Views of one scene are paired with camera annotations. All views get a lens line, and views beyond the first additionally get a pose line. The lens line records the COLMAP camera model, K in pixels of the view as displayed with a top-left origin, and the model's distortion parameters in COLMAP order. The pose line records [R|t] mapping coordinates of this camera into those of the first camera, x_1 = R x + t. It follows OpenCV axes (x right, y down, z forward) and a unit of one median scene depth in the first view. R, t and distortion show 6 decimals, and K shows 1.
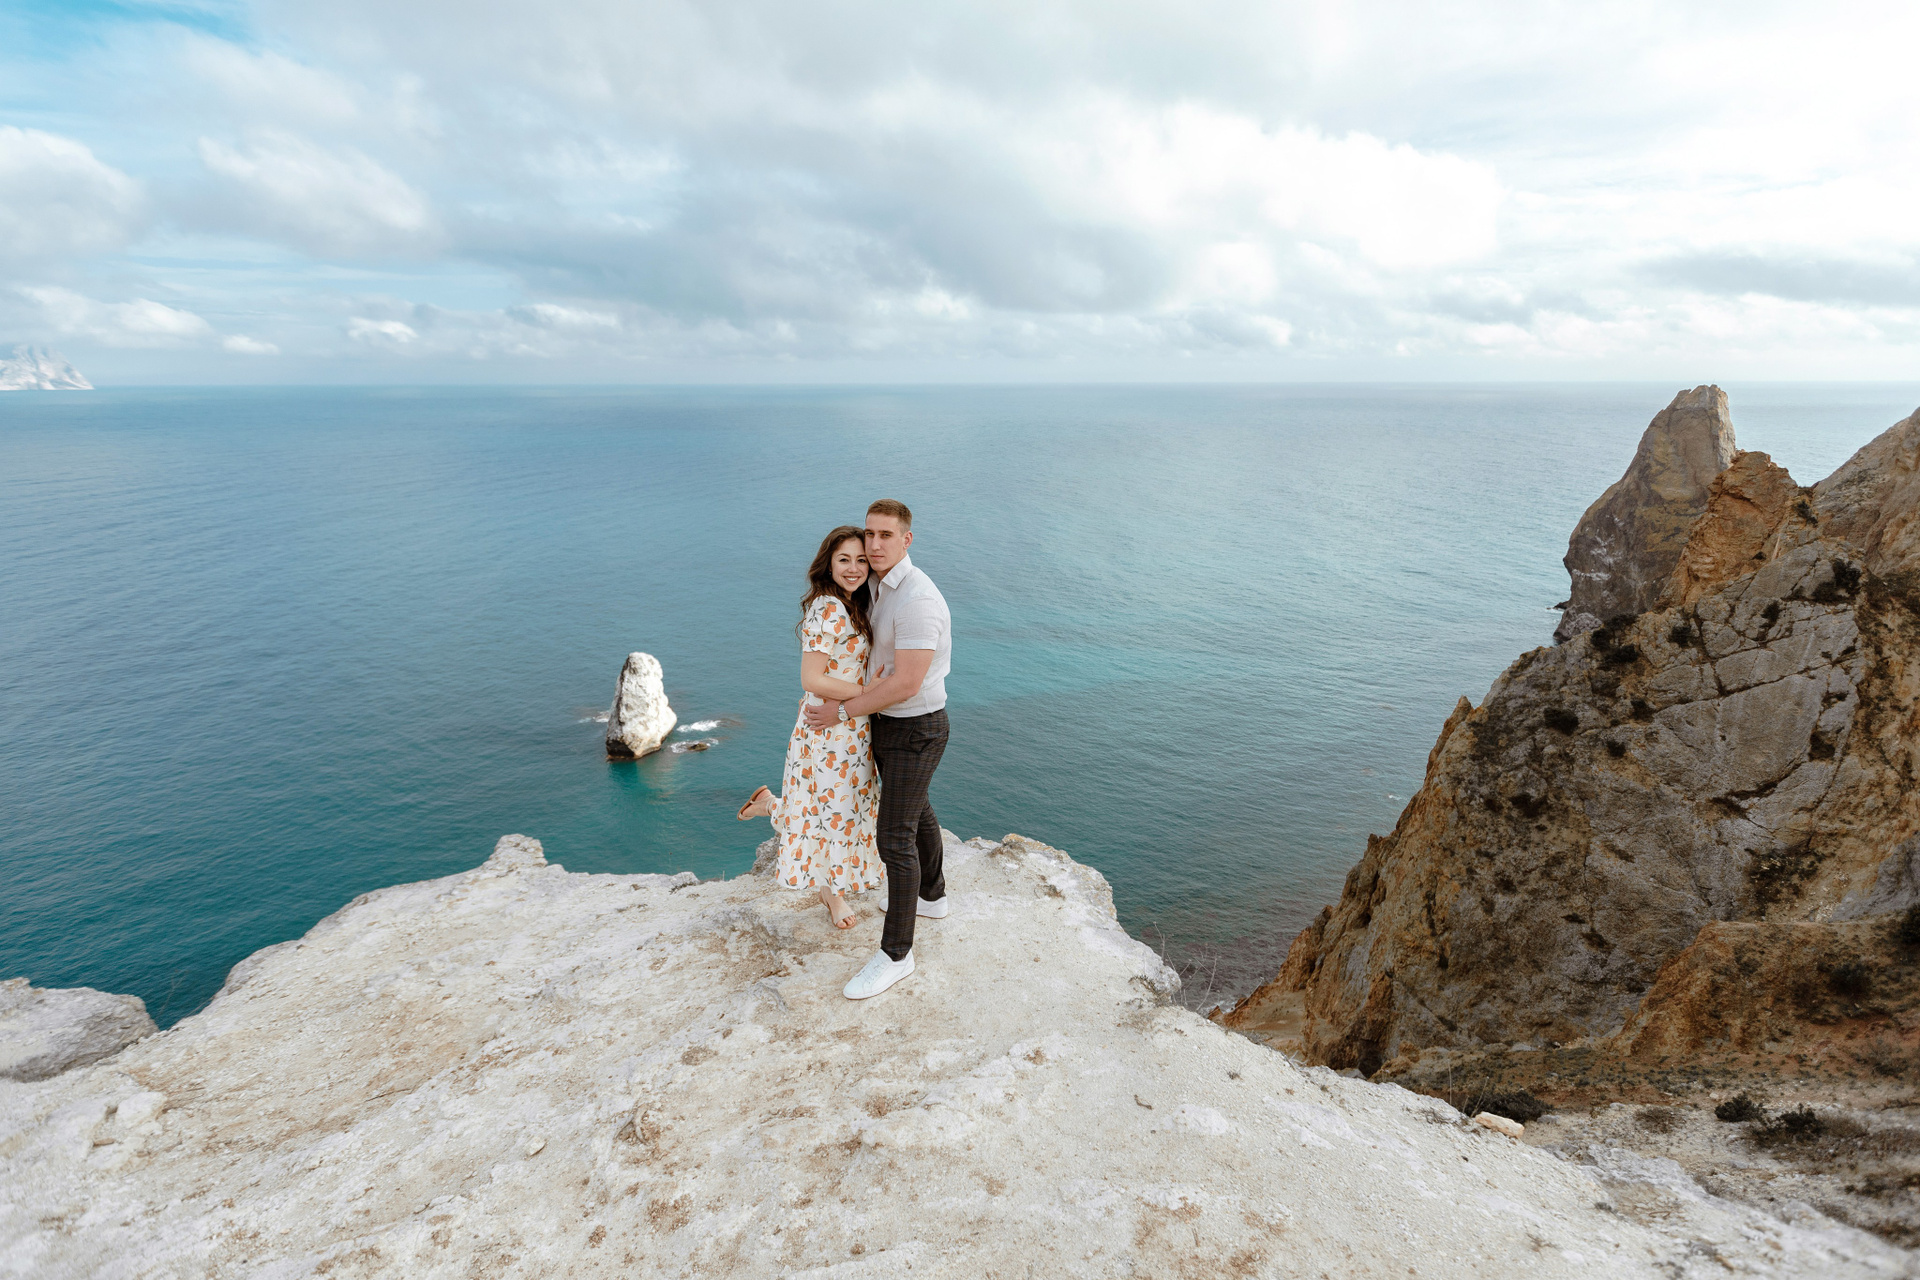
lens RADIAL K [[860.8, 0, 959.1], [0, 860.8, 638.0], [0, 0, 1]] dist [0.008876, -0.005202]
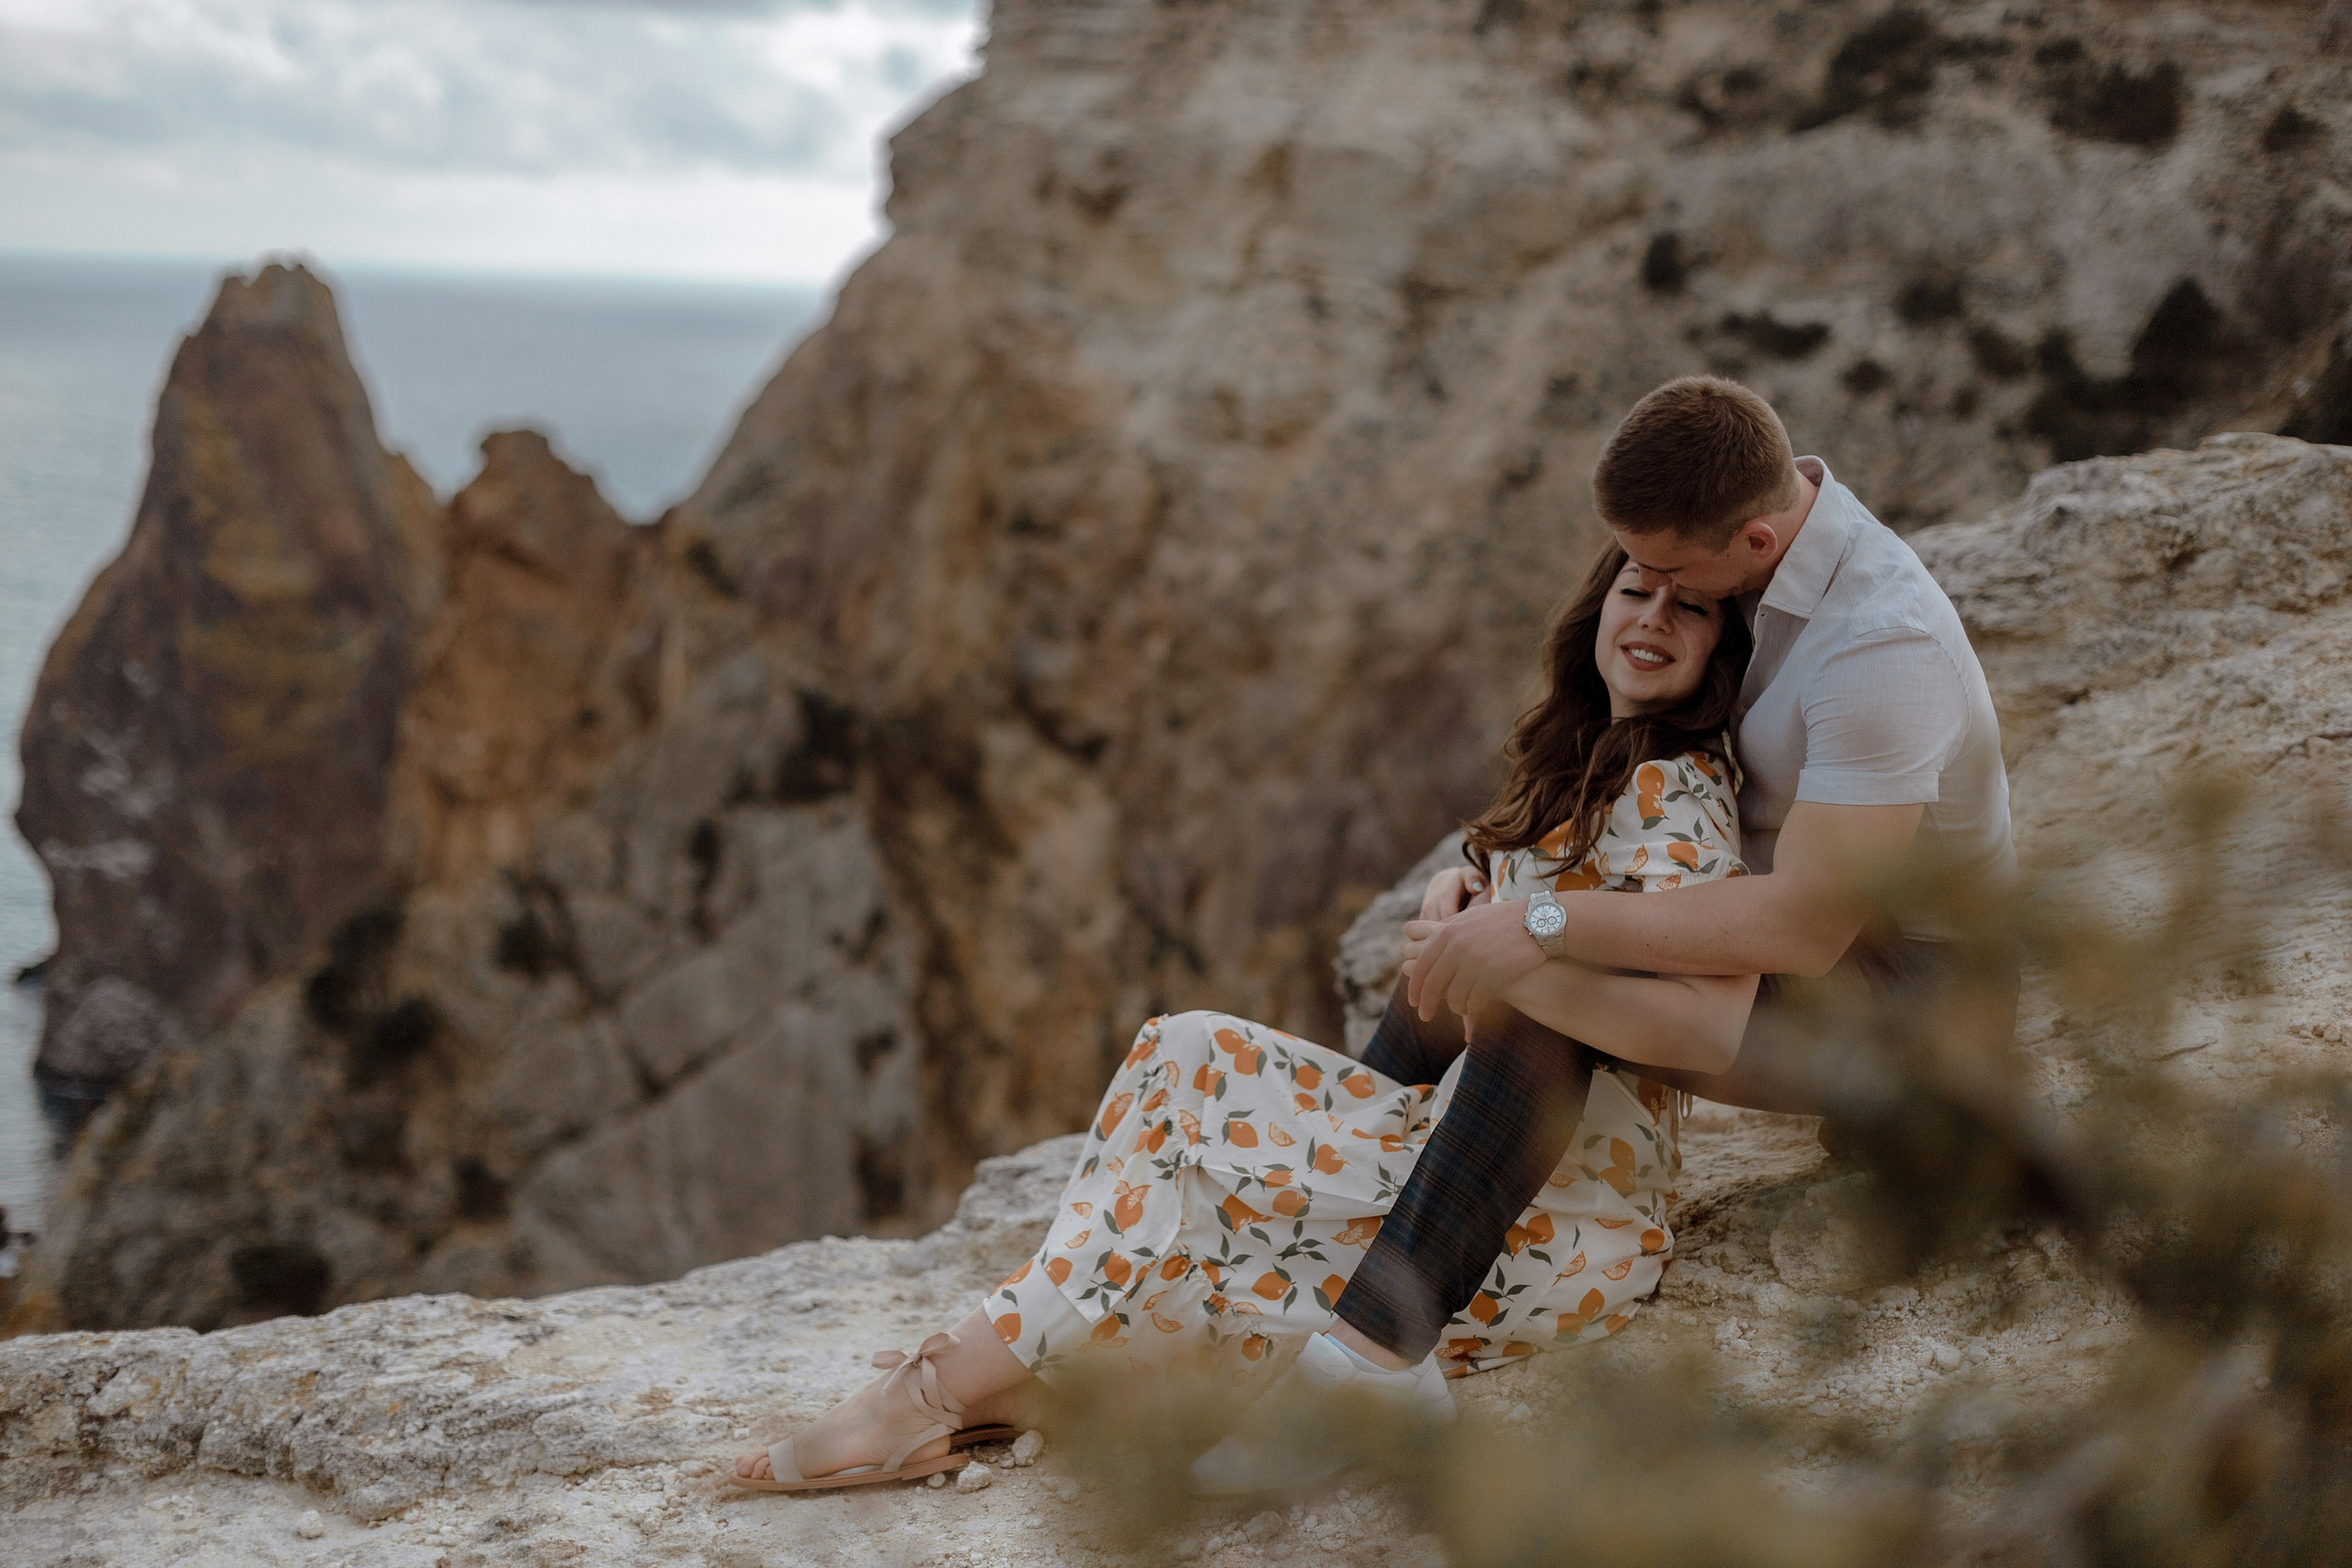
lens RADIAL K [[3380.7, 0, 1168.4], [0, 3380.7, 785.4], [0, 0, 1]] dist [0.010429, -0.091144]
pose [[0.574322, -0.095078, 0.813090, -0.073935], [0.195177, 0.980493, -0.023209, 0.015029], [-0.795022, 0.172026, 0.581675, 0.034122]]
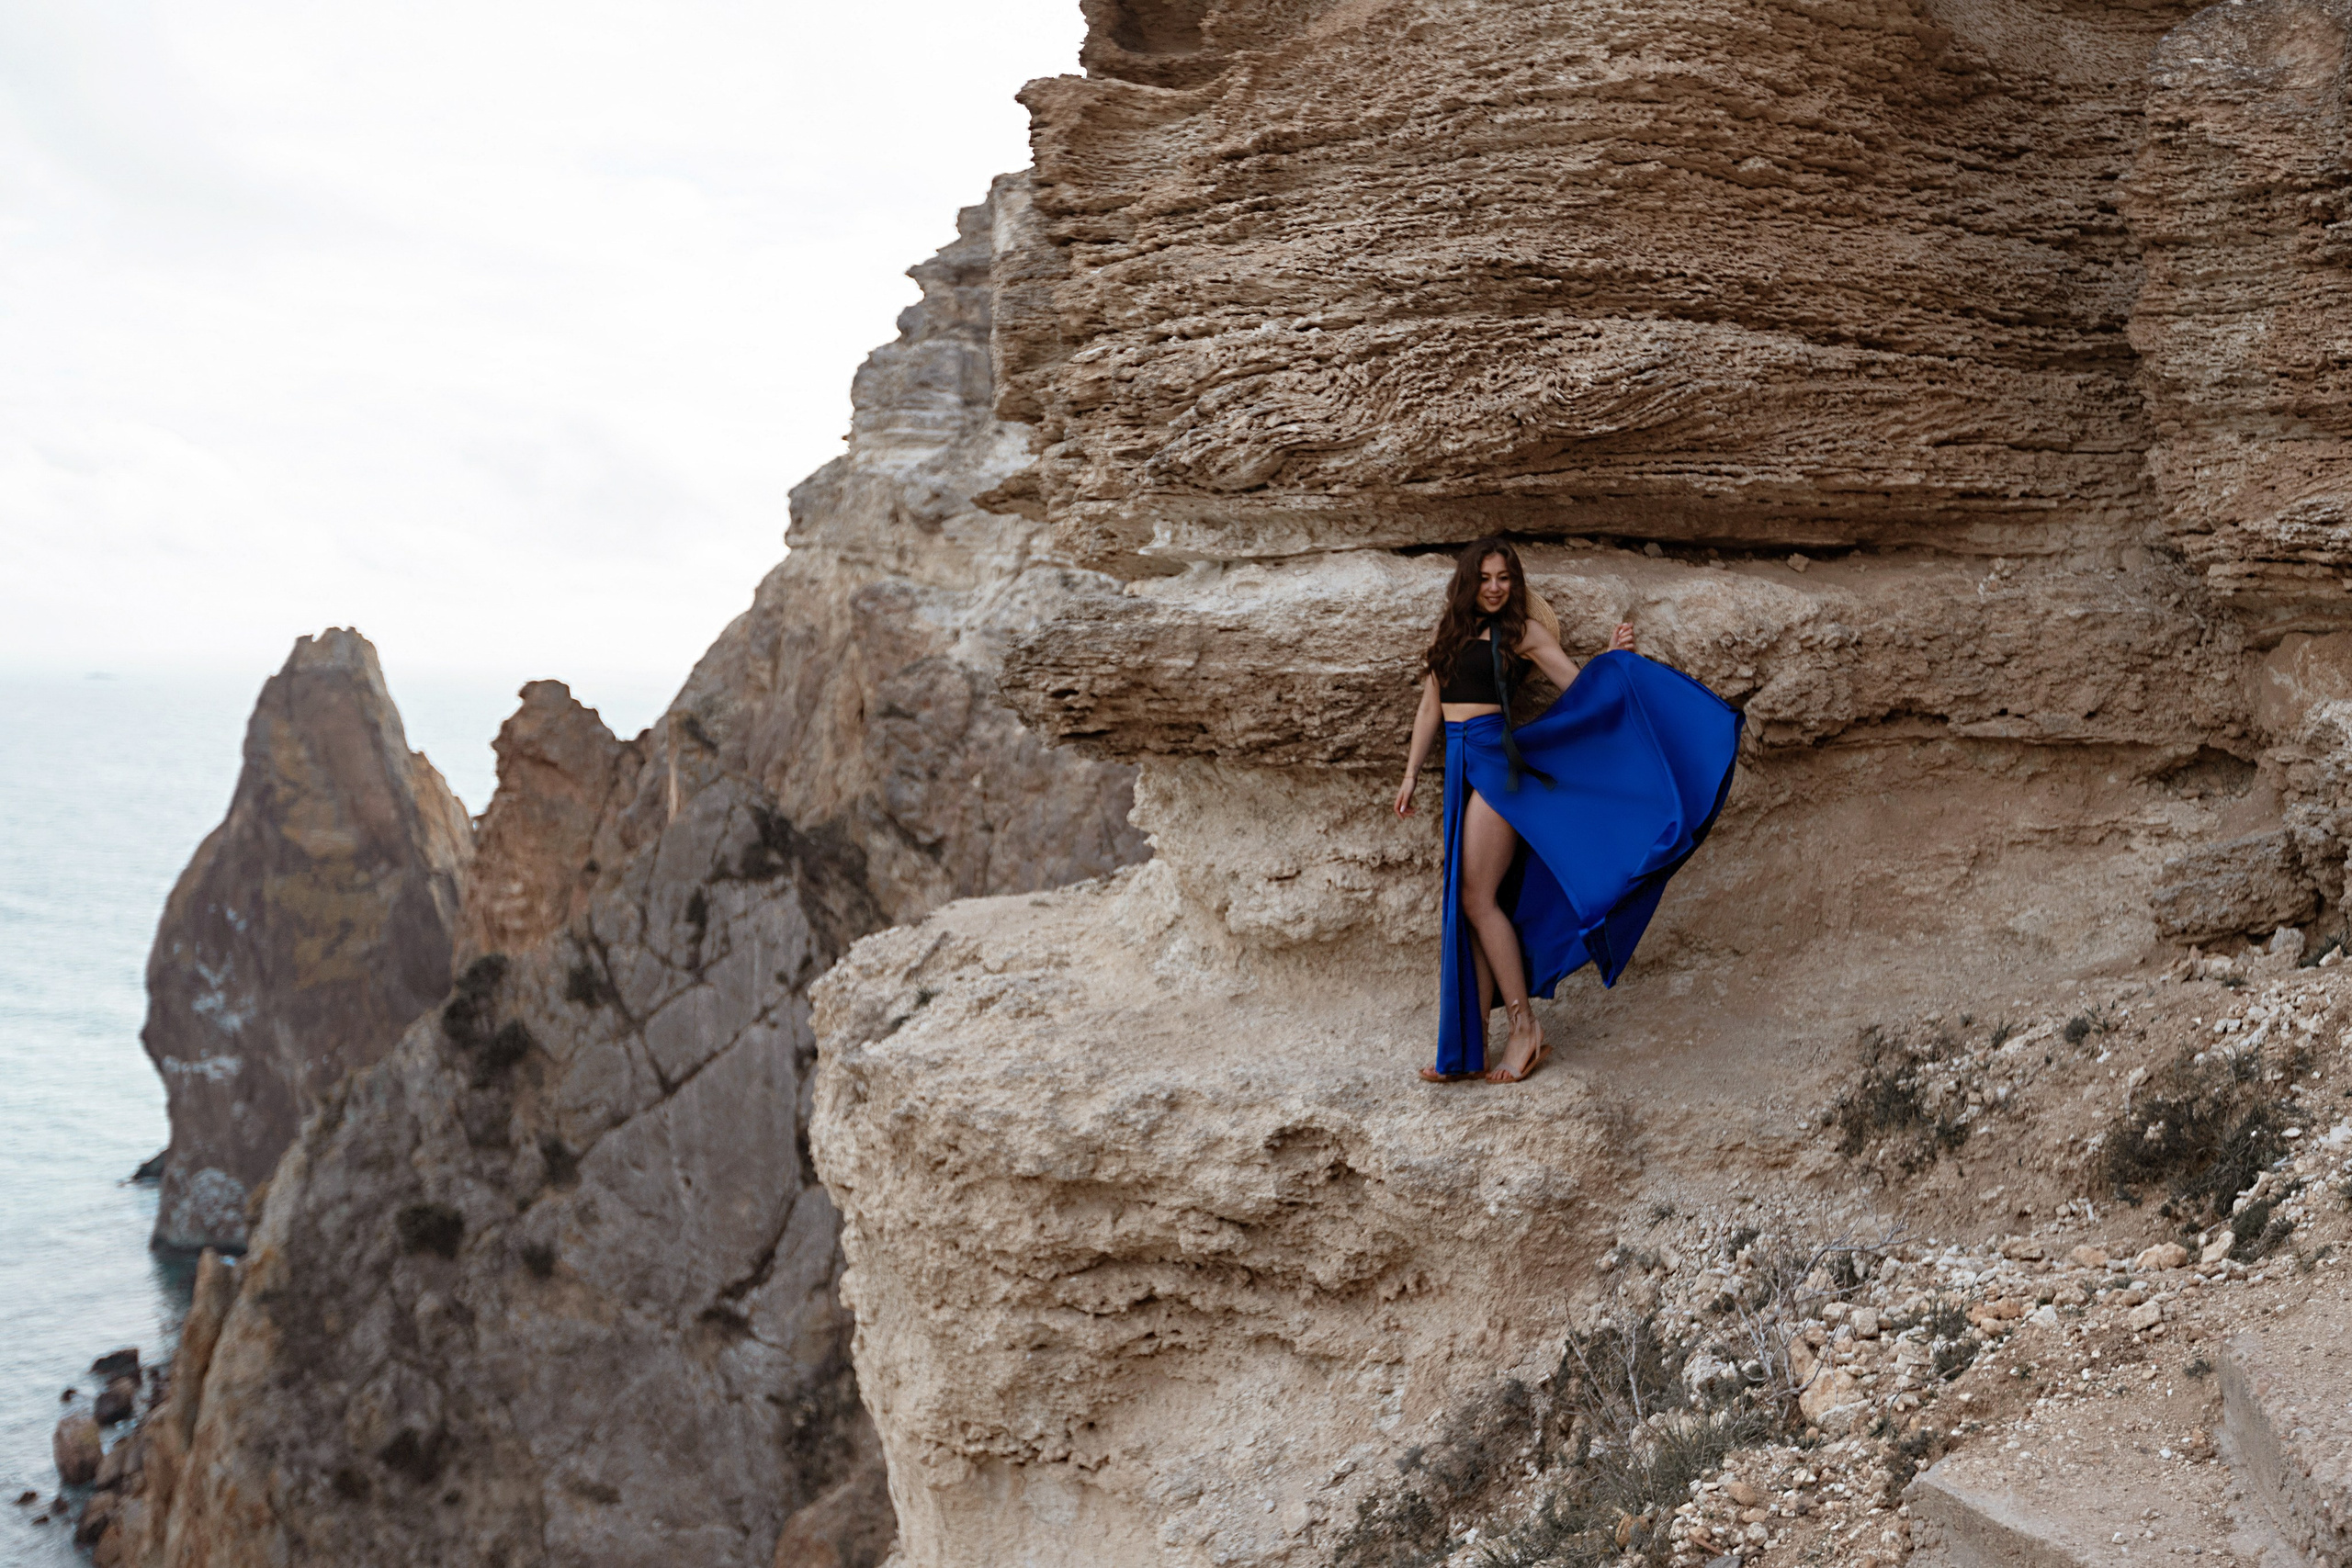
lens RADIAL K [[2247.8, 0, 1185.2], [0, 2247.8, 777.0], [0, 0, 1]] dist [-0.001078, -0.000174]
pose [[0.475185, -0.023188, 0.879581, -0.191254], [0.221402, 0.970640, -0.094022, 0.095549], [-0.851576, 0.239418, 0.466367, 0.020278]]
